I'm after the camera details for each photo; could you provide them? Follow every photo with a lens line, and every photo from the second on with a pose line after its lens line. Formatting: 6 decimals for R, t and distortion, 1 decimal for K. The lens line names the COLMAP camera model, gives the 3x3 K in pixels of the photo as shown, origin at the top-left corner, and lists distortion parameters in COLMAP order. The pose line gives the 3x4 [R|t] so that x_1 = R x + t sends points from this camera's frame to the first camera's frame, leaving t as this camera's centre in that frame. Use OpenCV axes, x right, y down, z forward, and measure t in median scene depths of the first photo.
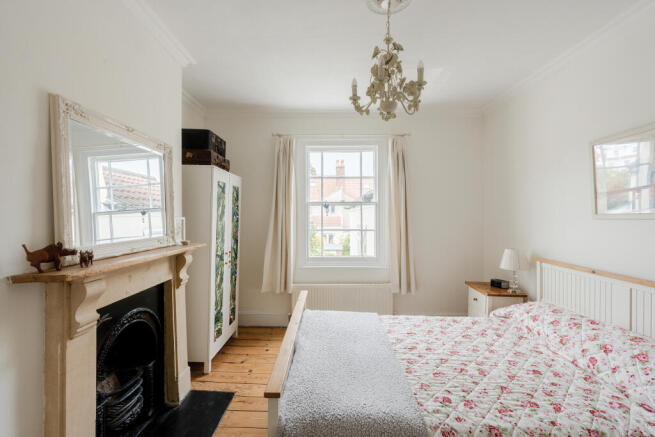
lens RADIAL K [[298.4, 0, 327.5], [0, 298.4, 218.5], [0, 0, 1]] dist [-0.002405, 0.000645]
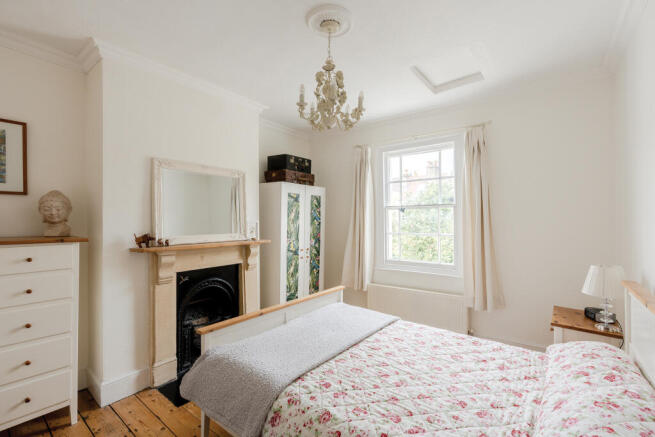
lens RADIAL K [[302.2, 0, 327.0], [0, 302.2, 223.2], [0, 0, 1]] dist [-0.001161, -0.000076]
pose [[0.795441, 0.002417, -0.606026, 0.662074], [-0.001701, 0.999997, 0.001757, 0.003143], [0.606028, -0.000367, 0.795443, 0.066133]]
